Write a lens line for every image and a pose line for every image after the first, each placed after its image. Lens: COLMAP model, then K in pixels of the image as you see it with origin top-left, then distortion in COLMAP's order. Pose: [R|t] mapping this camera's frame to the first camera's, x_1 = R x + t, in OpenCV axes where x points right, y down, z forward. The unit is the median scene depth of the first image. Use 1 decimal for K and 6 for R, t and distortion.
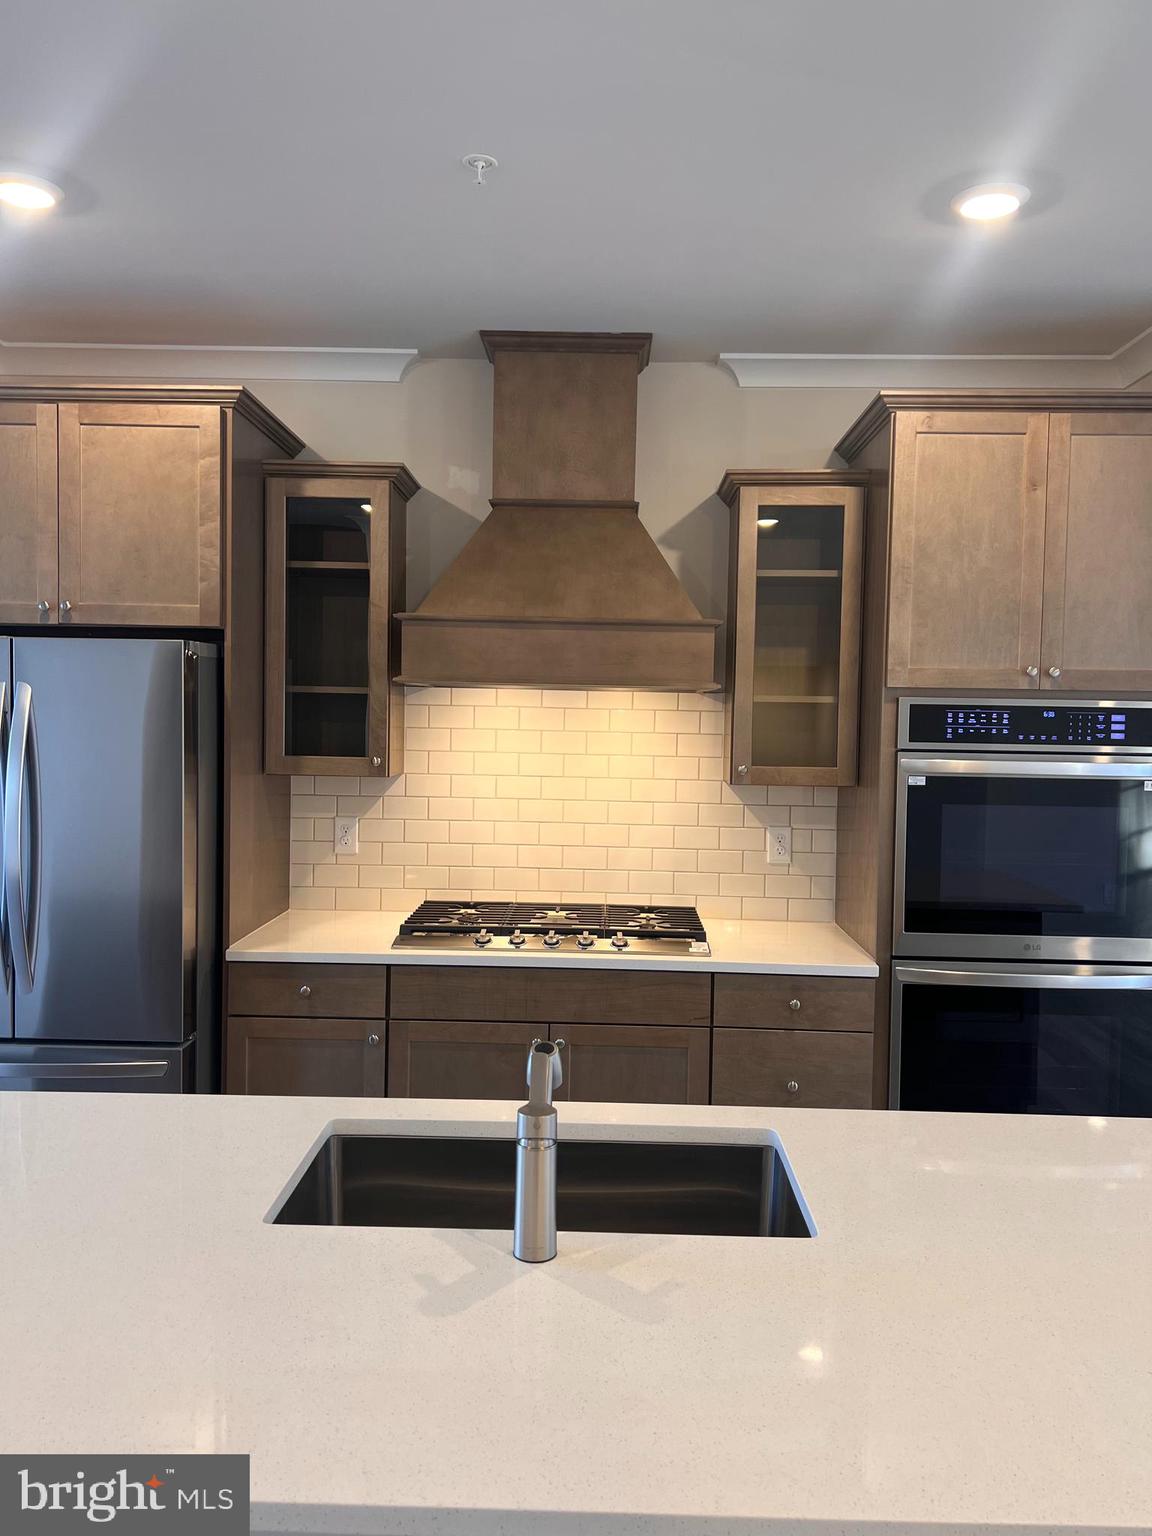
lens RADIAL K [[1153.1, 0, 581.5], [0, 1153.1, 771.8], [0, 0, 1]] dist [0.045944, -0.045492]
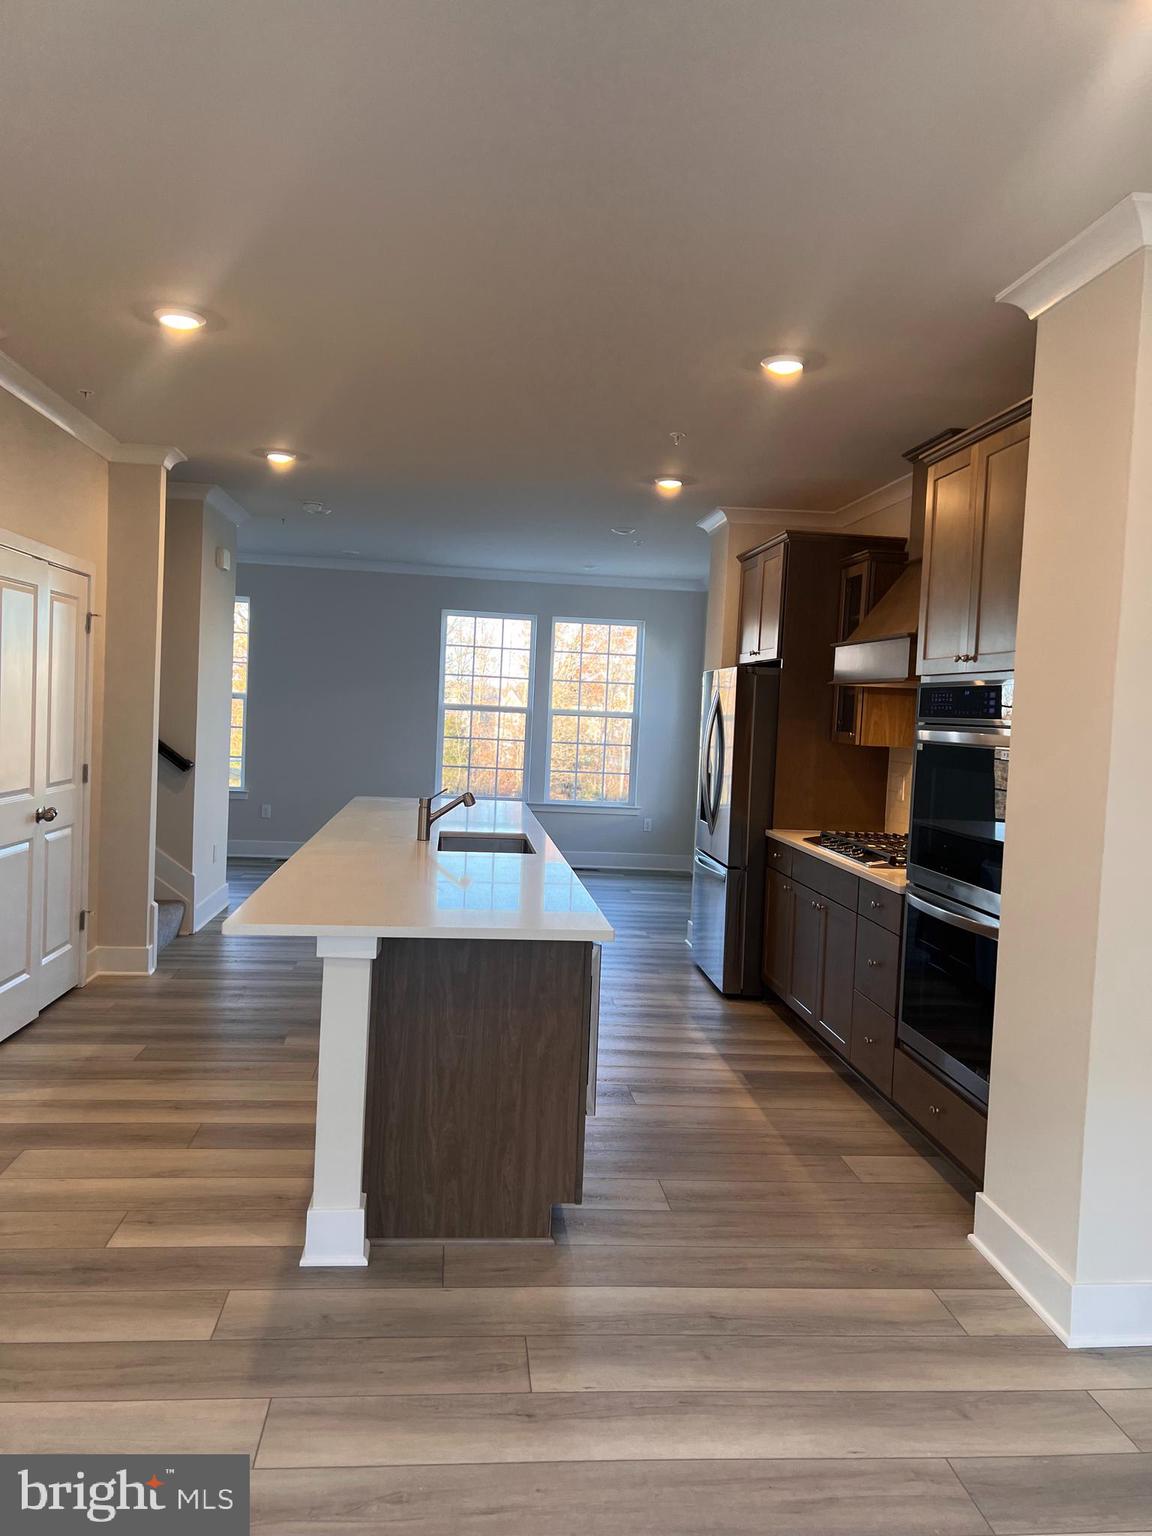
lens RADIAL K [[1153.1, 0, 574.0], [0, 1153.1, 768.5], [0, 0, 1]] dist [0.045944, -0.045492]
pose [[0.113246, 0.039474, -0.992783, 1.537113], [-0.093687, 0.995183, 0.028883, 0.030957], [0.989140, 0.089740, 0.116399, 0.470078]]
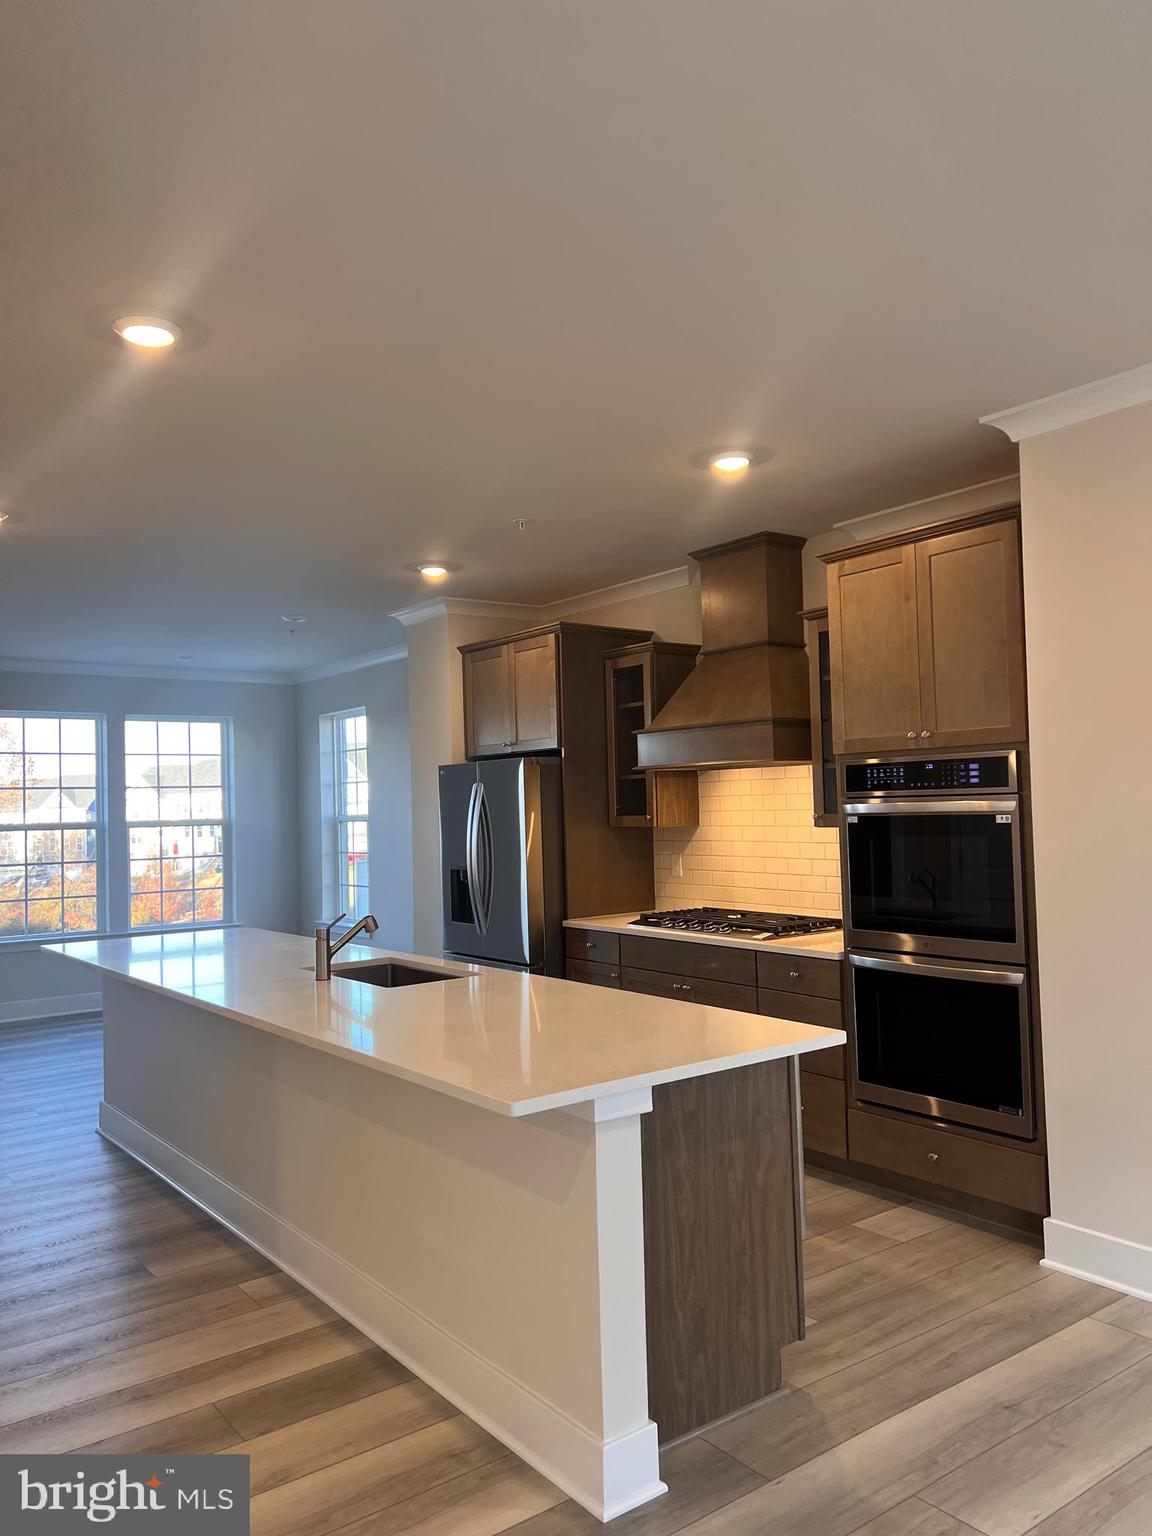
lens RADIAL K [[1153.1, 0, 581.3], [0, 1153.1, 776.3], [0, 0, 1]] dist [0.045944, -0.045492]
pose [[0.611760, -0.055426, -0.789099, 1.193896], [-0.001293, 0.997471, -0.071065, 0.055114], [0.791042, 0.044495, 0.610142, -0.109446]]
